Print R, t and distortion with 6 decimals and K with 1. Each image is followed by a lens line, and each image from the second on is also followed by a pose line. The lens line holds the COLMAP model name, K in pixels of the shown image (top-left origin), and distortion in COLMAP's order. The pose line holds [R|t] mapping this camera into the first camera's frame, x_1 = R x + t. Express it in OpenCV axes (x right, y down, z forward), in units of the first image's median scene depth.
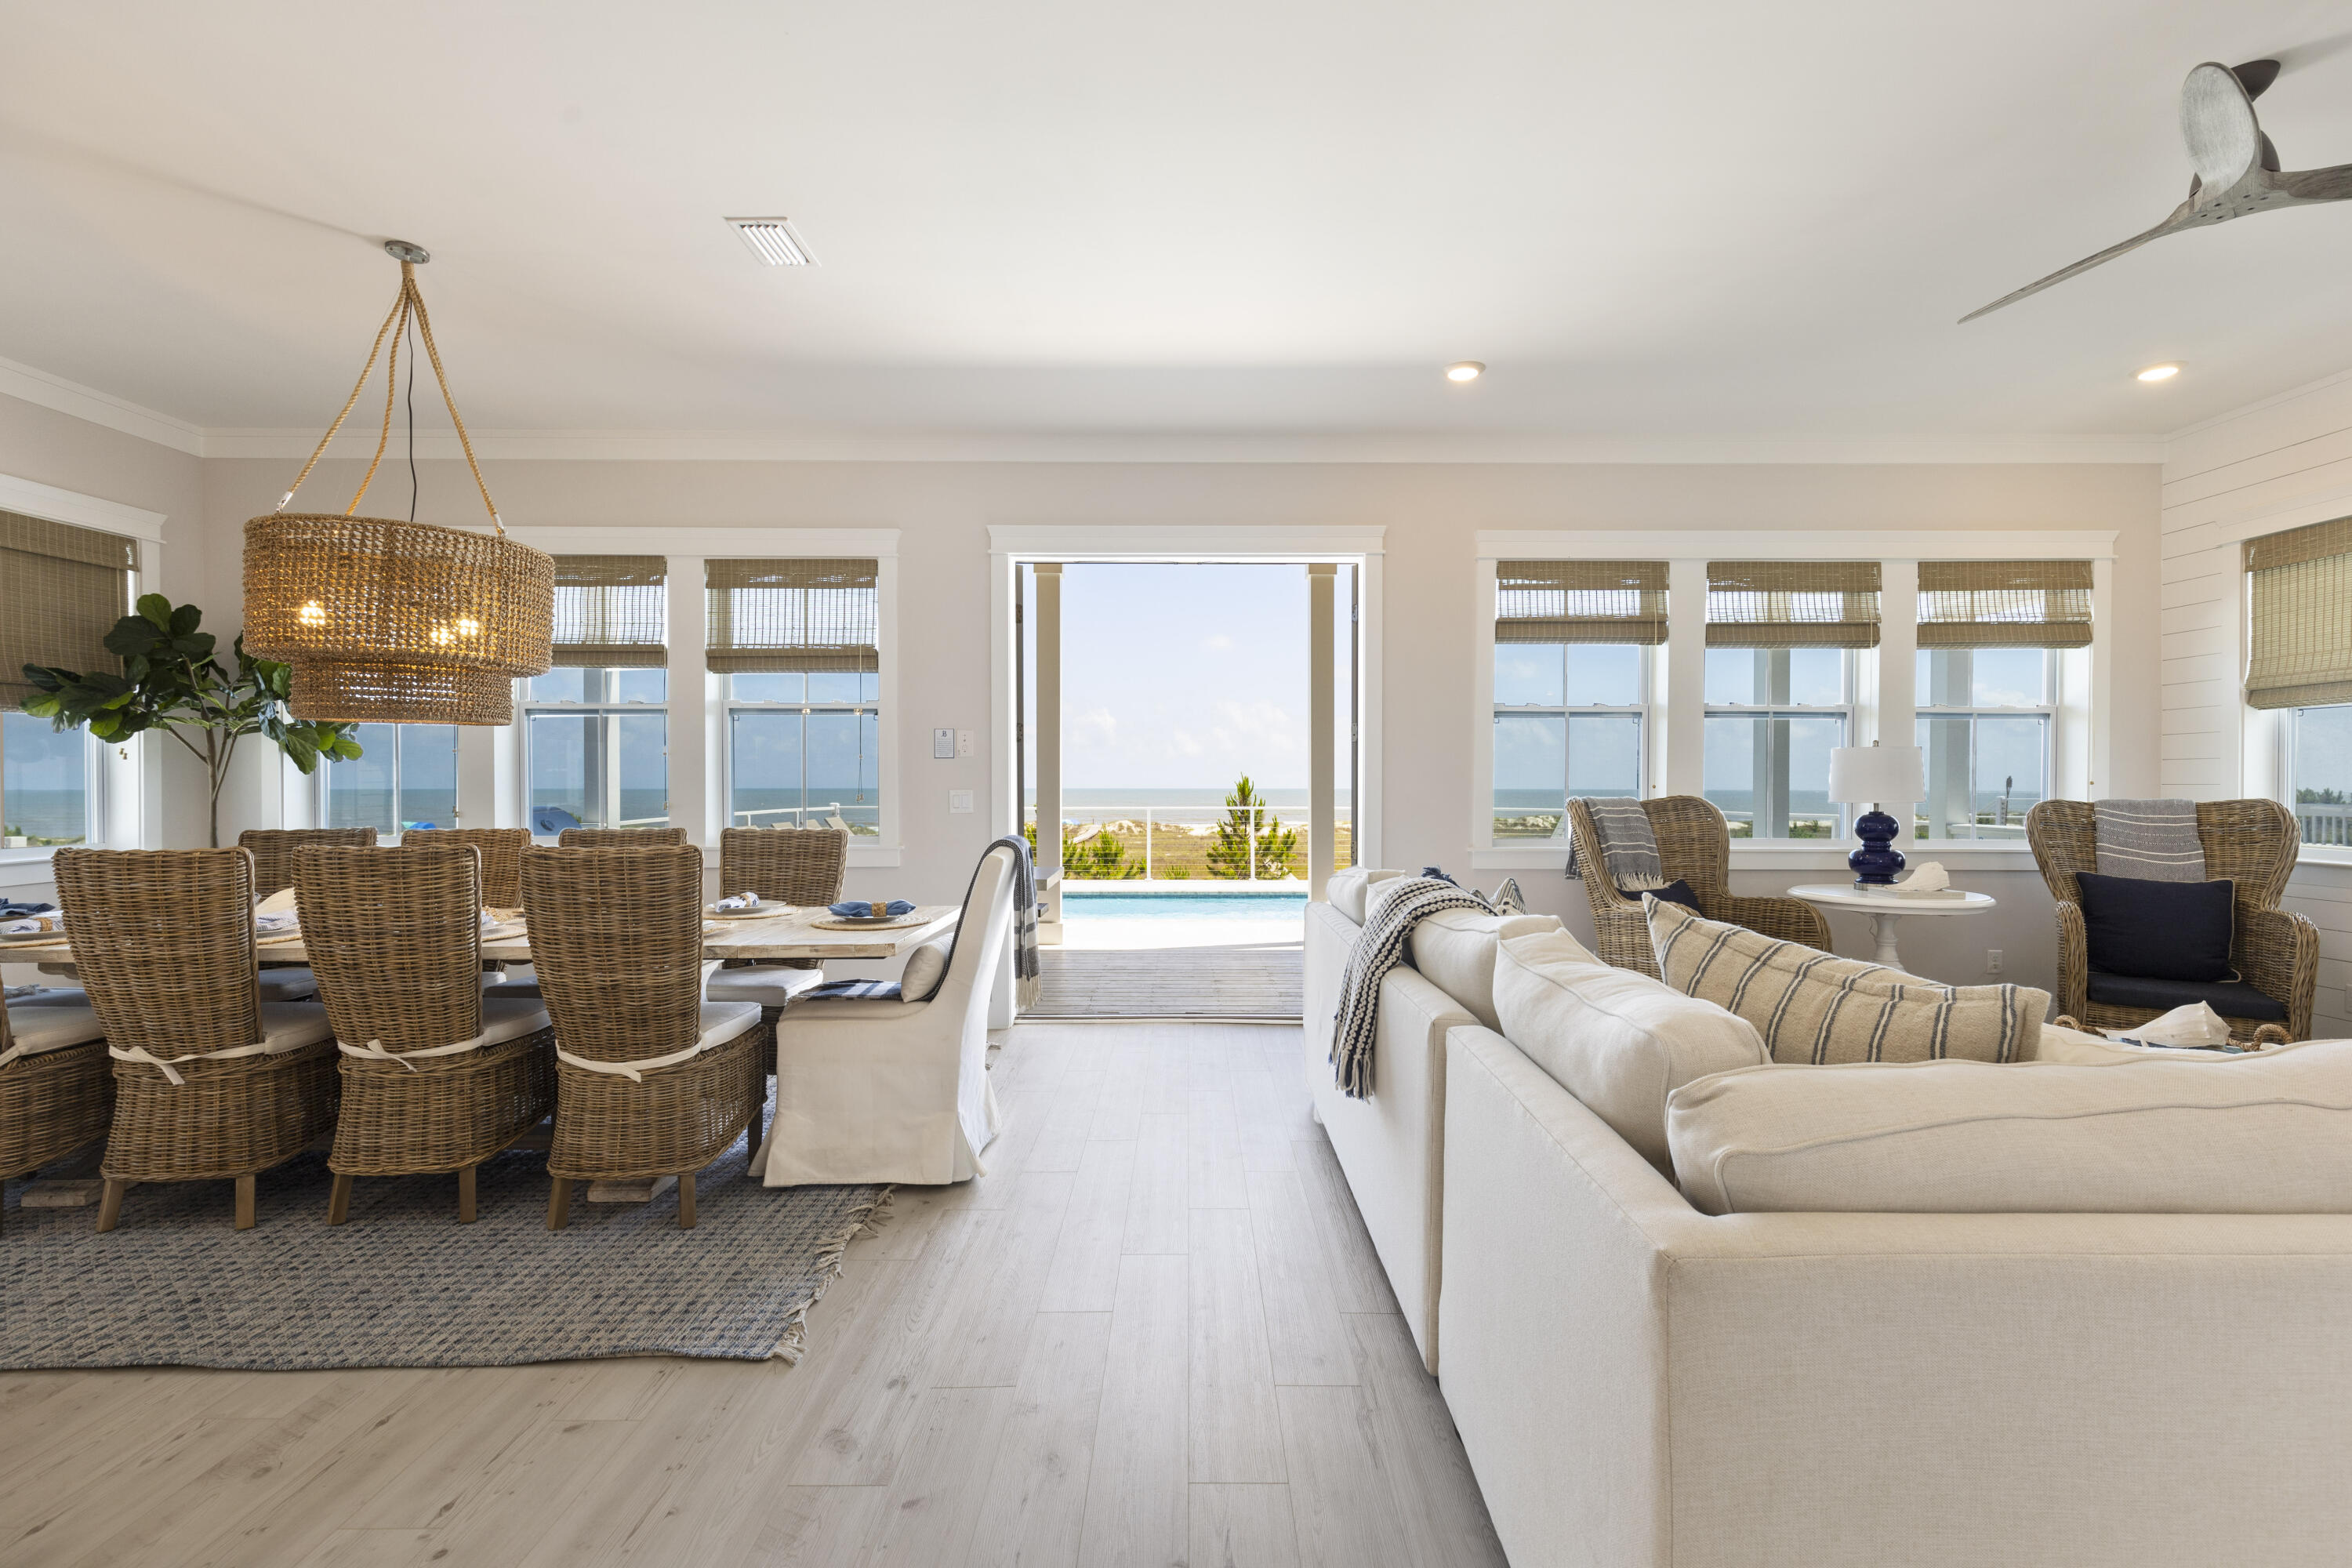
lens RADIAL K [[1061.7, 0, 1187.7], [0, 1061.7, 785.4], [0, 0, 1]] dist [0.008123, -0.001134]
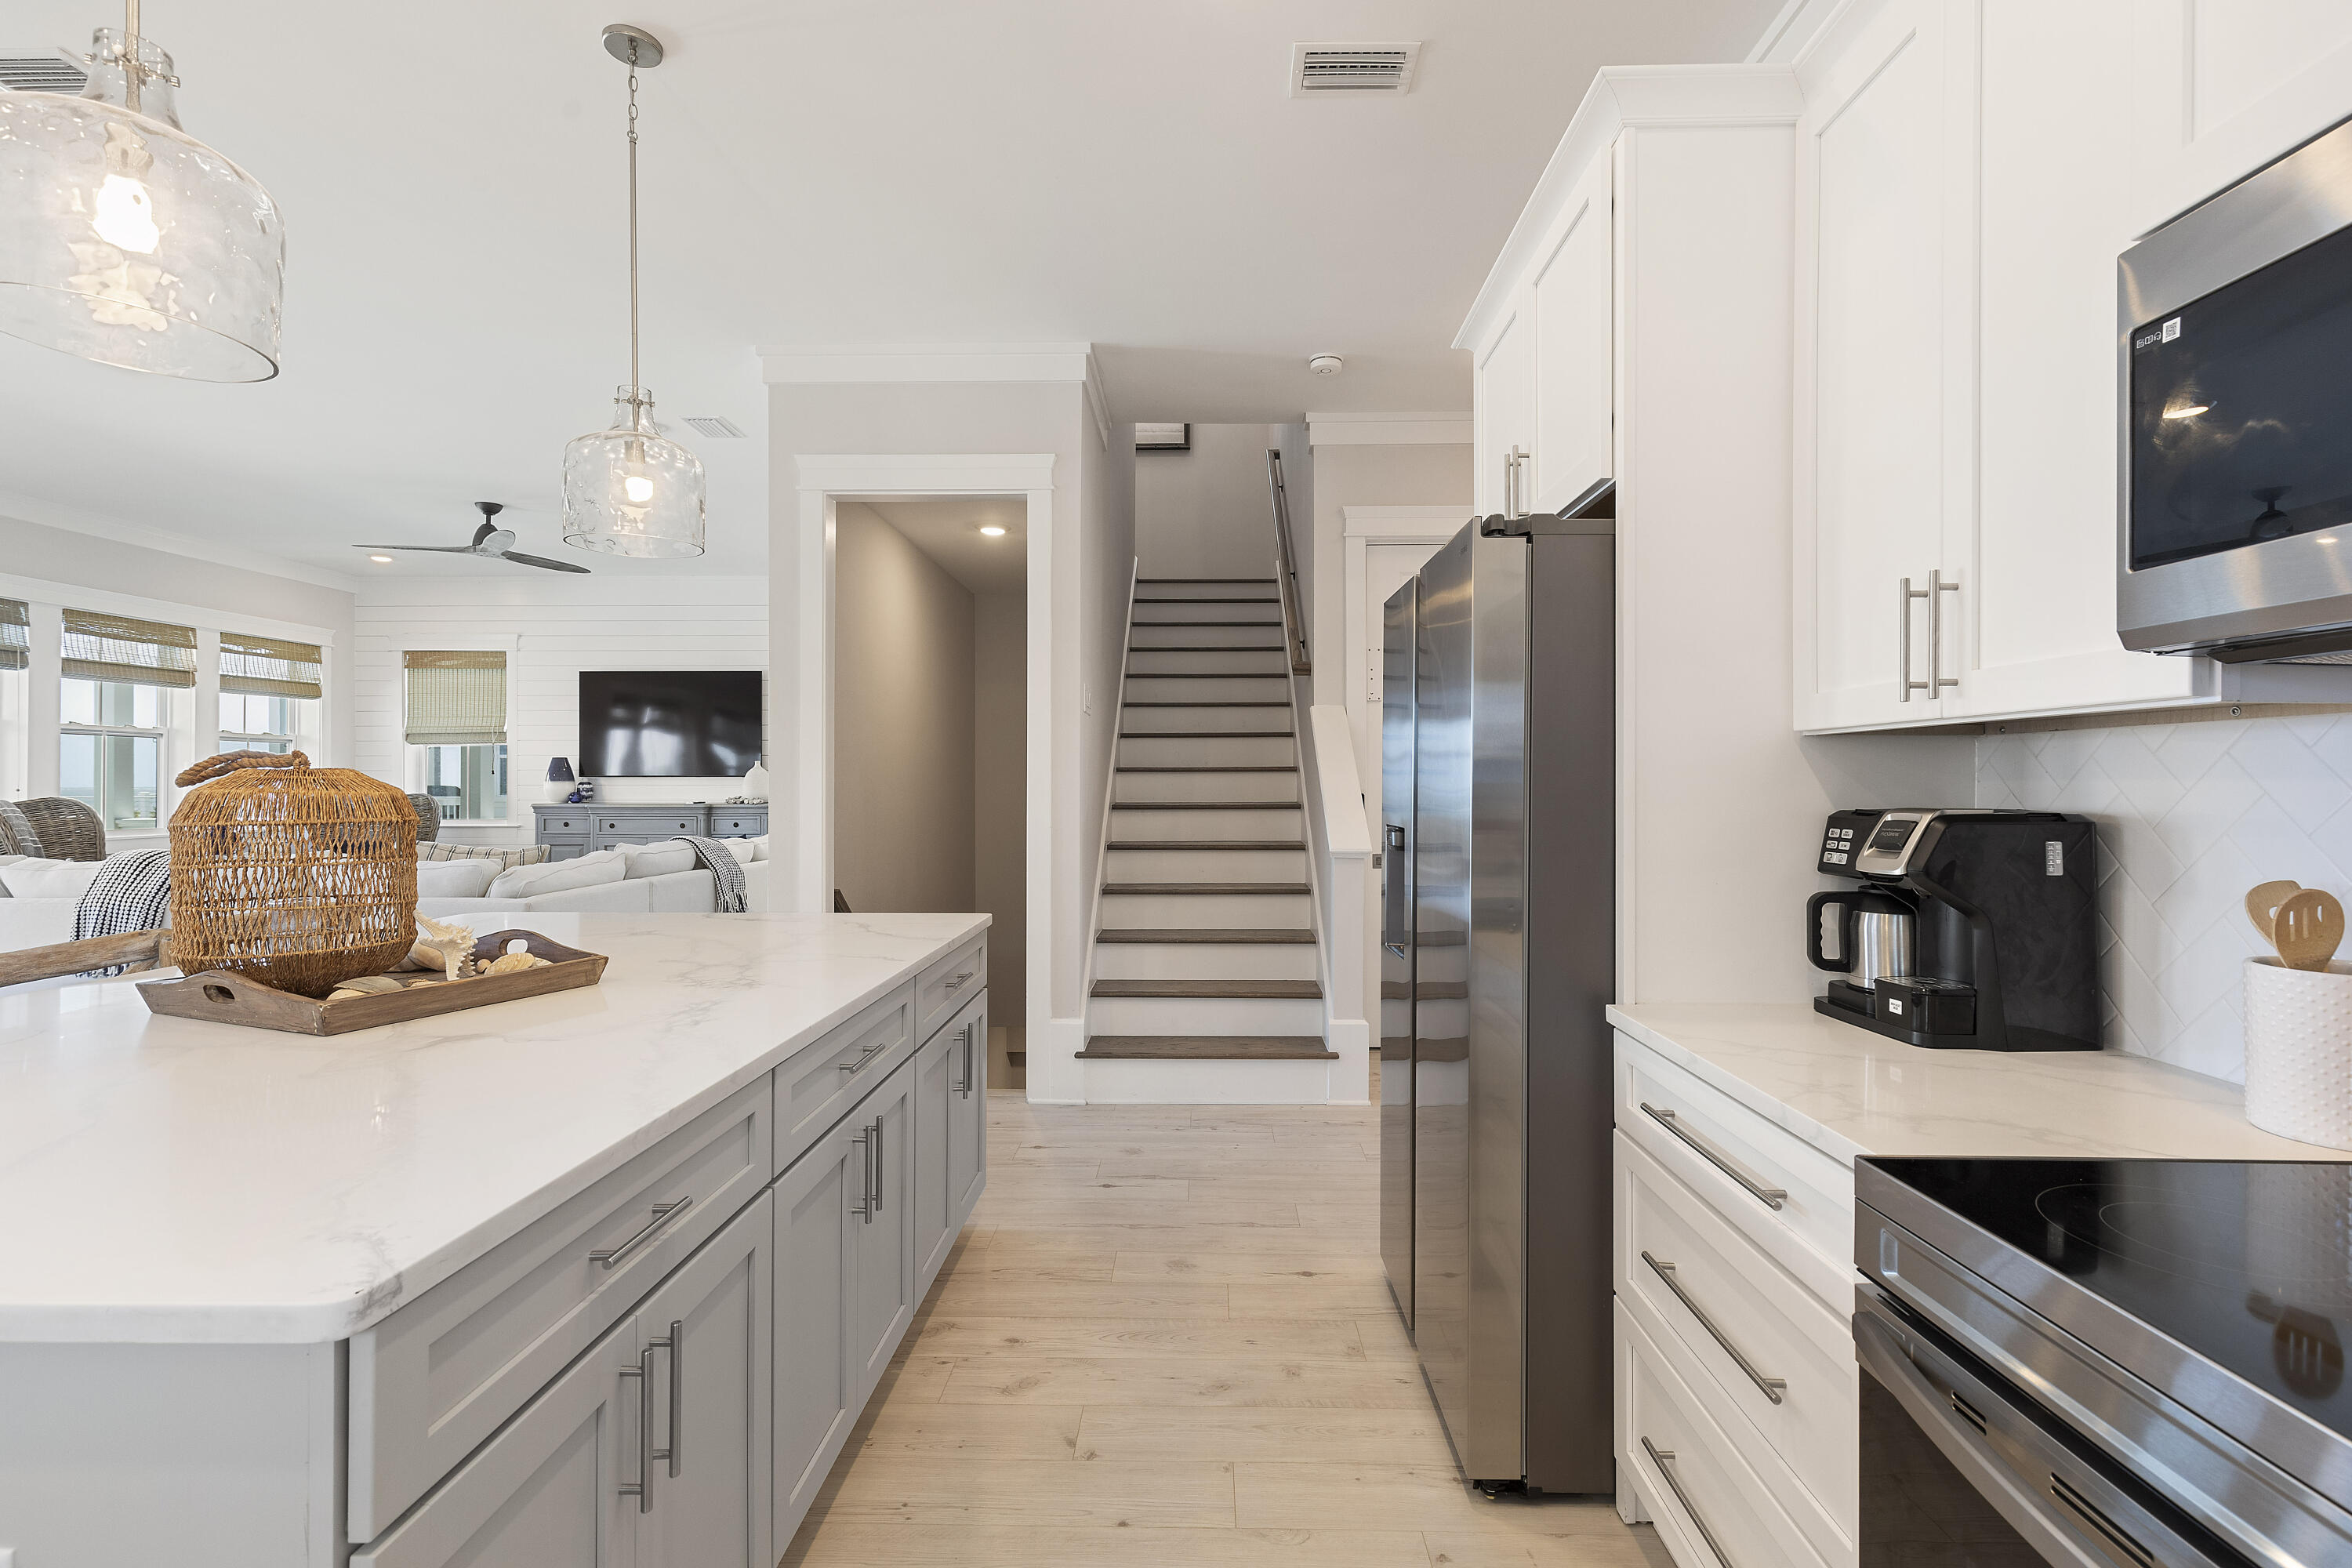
lens RADIAL K [[1061.7, 0, 1183.4], [0, 1061.7, 778.6], [0, 0, 1]] dist [0.008123, -0.001134]
pose [[0.018152, 0.000773, 0.999835, -0.835796], [0.002325, 0.999997, -0.000815, -0.008368], [-0.999833, 0.002339, 0.018150, -0.372135]]
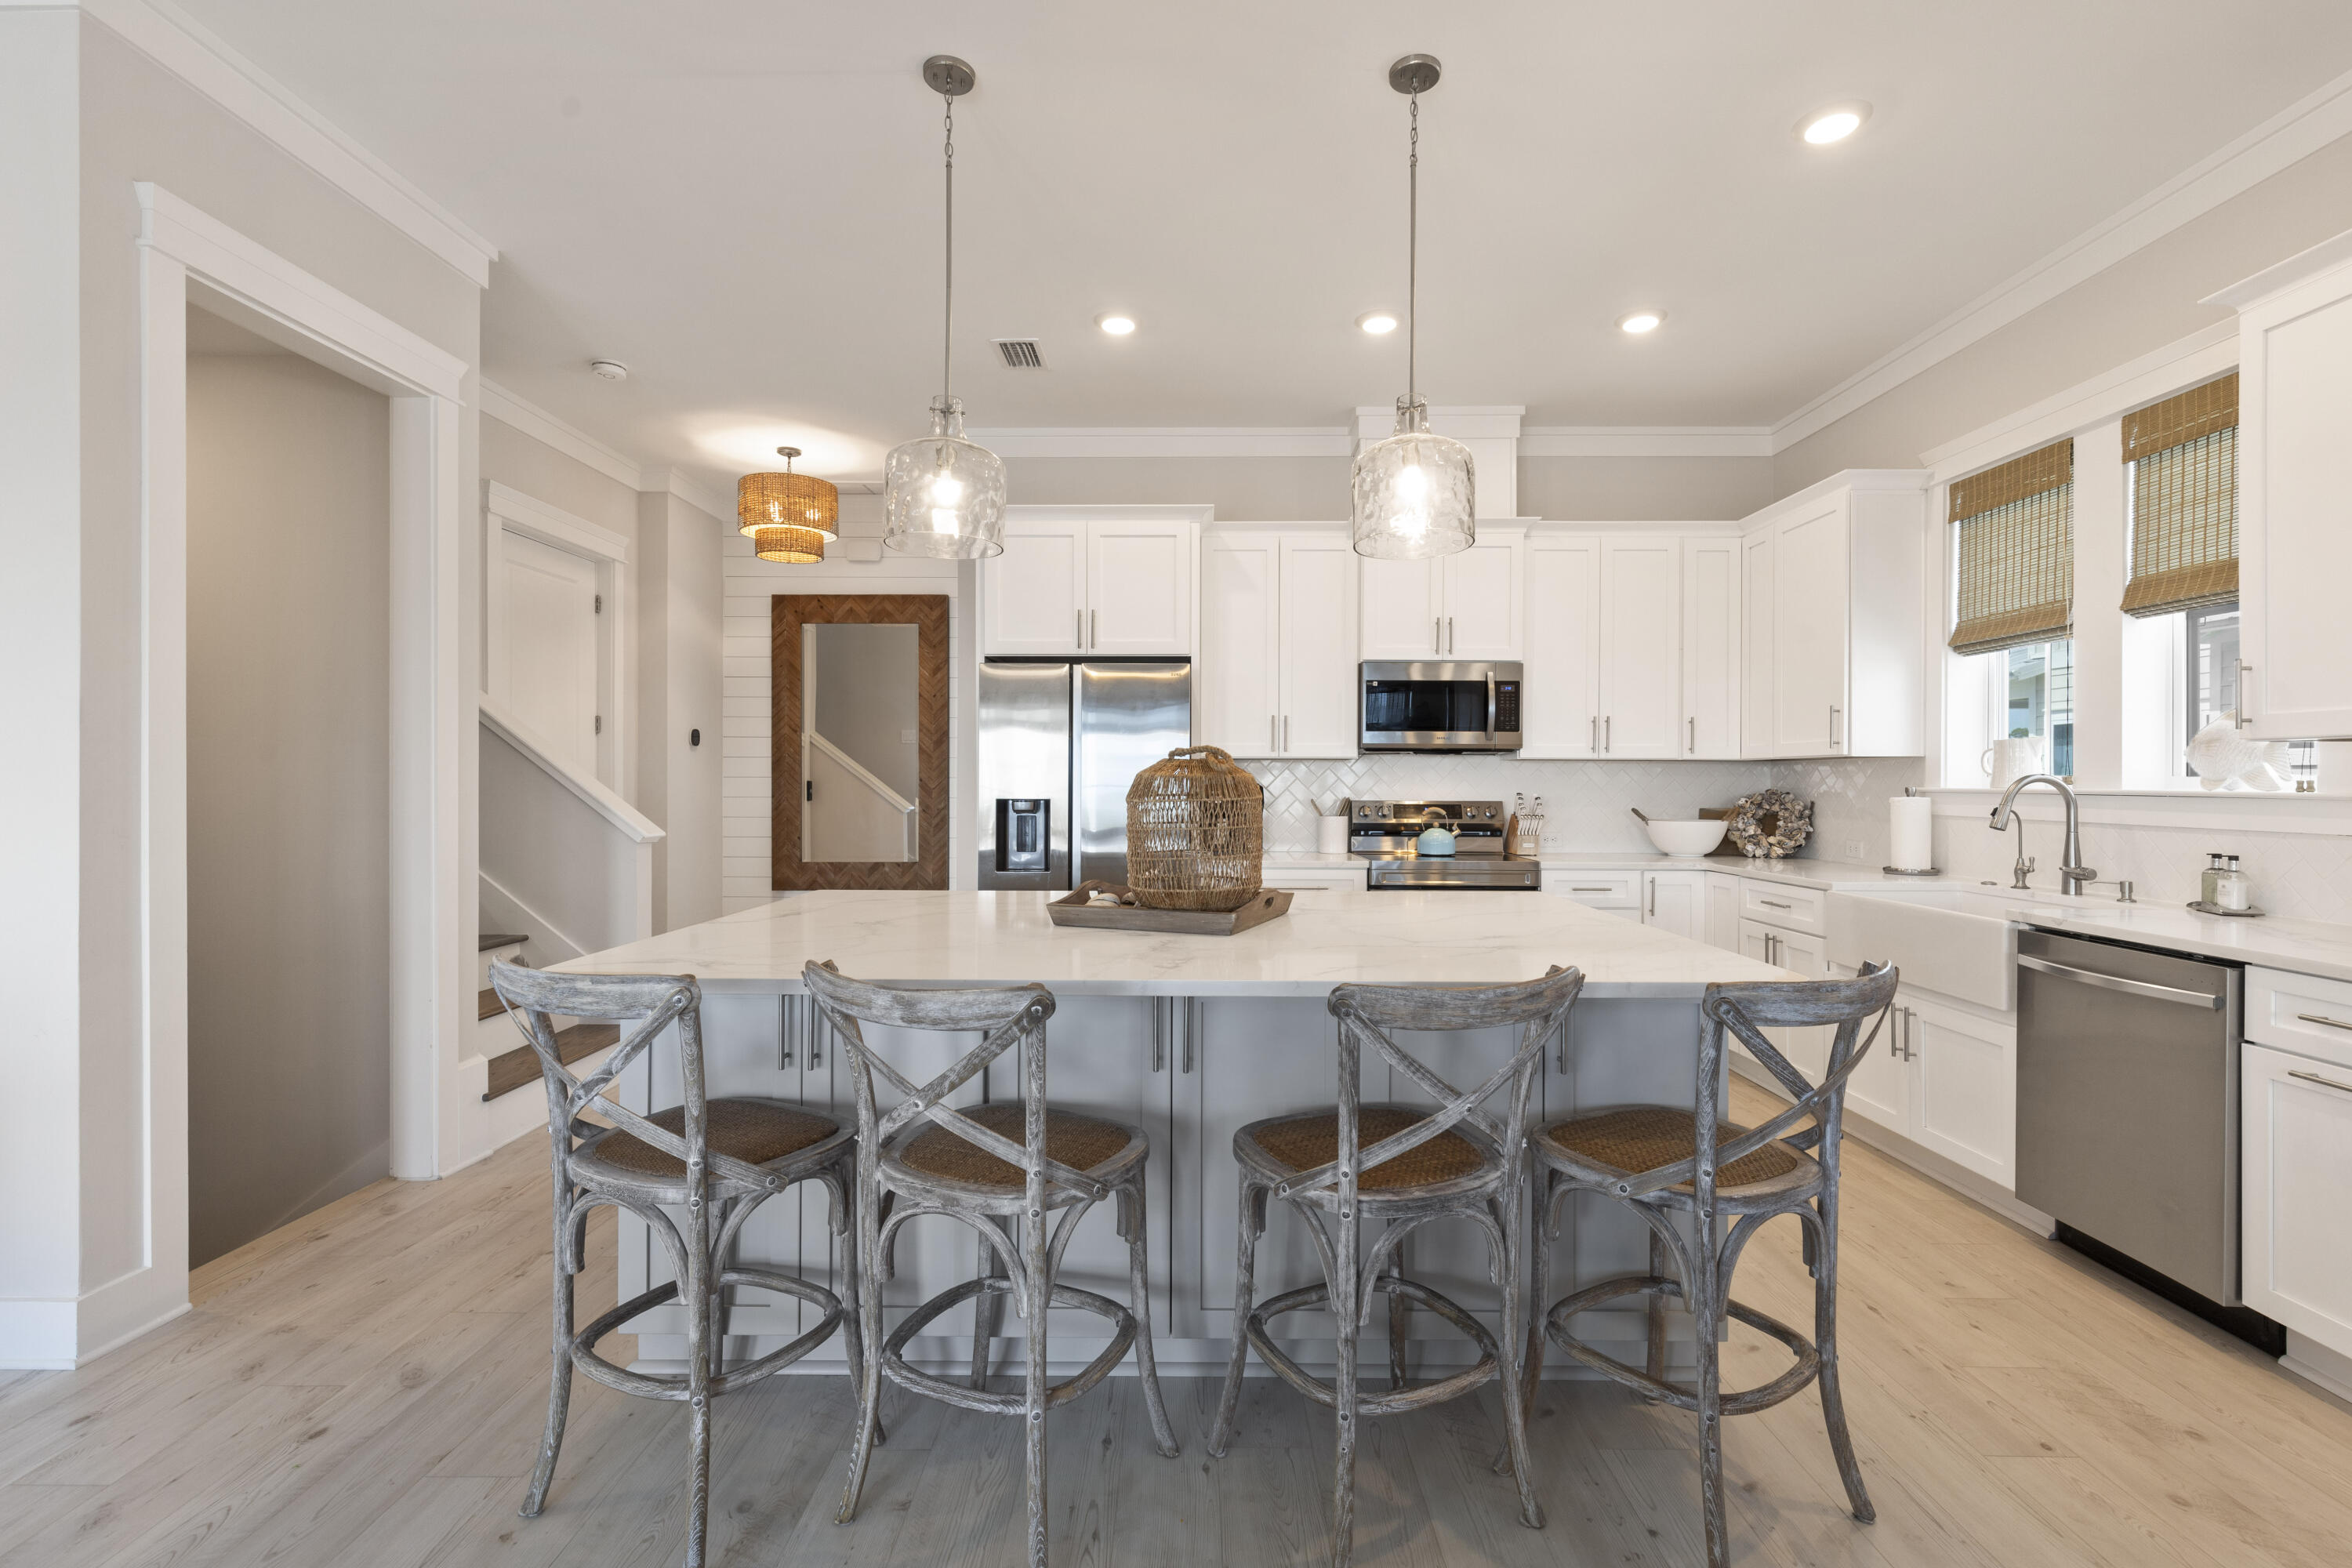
lens RADIAL K [[1061.7, 0, 1185.3], [0, 1061.7, 780.1], [0, 0, 1]] dist [0.008123, -0.001134]
pose [[-0.999991, -0.004118, 0.000486, -0.436078], [-0.004117, 0.999990, 0.001943, -0.002987], [-0.000494, 0.001941, -0.999998, 0.475494]]
